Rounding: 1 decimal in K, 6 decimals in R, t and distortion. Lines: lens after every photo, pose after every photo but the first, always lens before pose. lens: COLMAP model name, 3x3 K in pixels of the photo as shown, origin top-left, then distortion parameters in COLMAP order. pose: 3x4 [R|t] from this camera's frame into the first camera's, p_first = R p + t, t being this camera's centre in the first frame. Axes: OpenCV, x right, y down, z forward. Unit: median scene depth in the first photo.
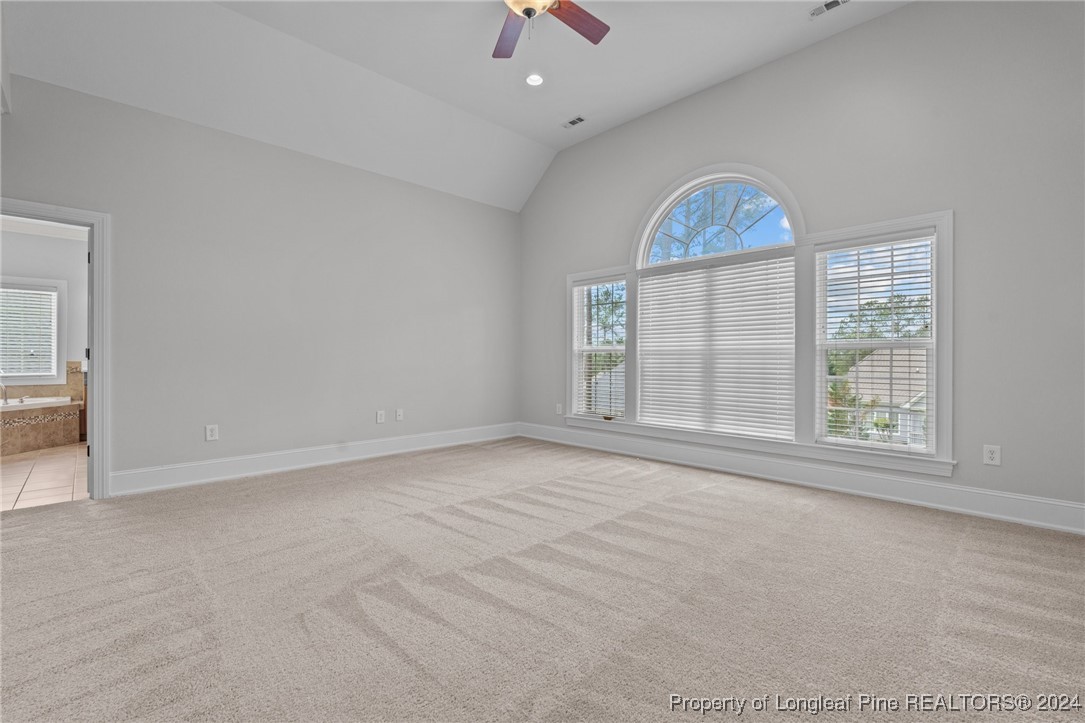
lens RADIAL K [[478.8, 0, 536.0], [0, 478.8, 362.5], [0, 0, 1]] dist [-0.001776, -0.000762]
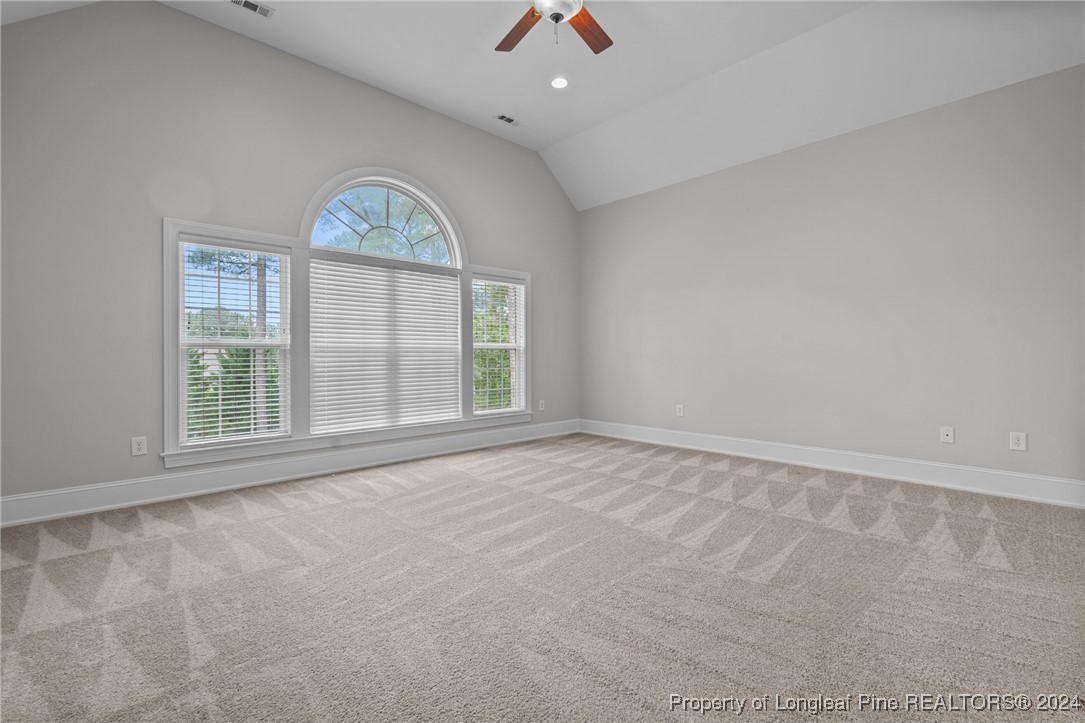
lens RADIAL K [[478.8, 0, 537.6], [0, 478.8, 358.1], [0, 0, 1]] dist [-0.001776, -0.000762]
pose [[0.014885, -0.002773, 0.999885, -0.685100], [0.014305, 0.999894, 0.002560, -0.002088], [-0.999787, 0.014265, 0.014923, 0.687420]]
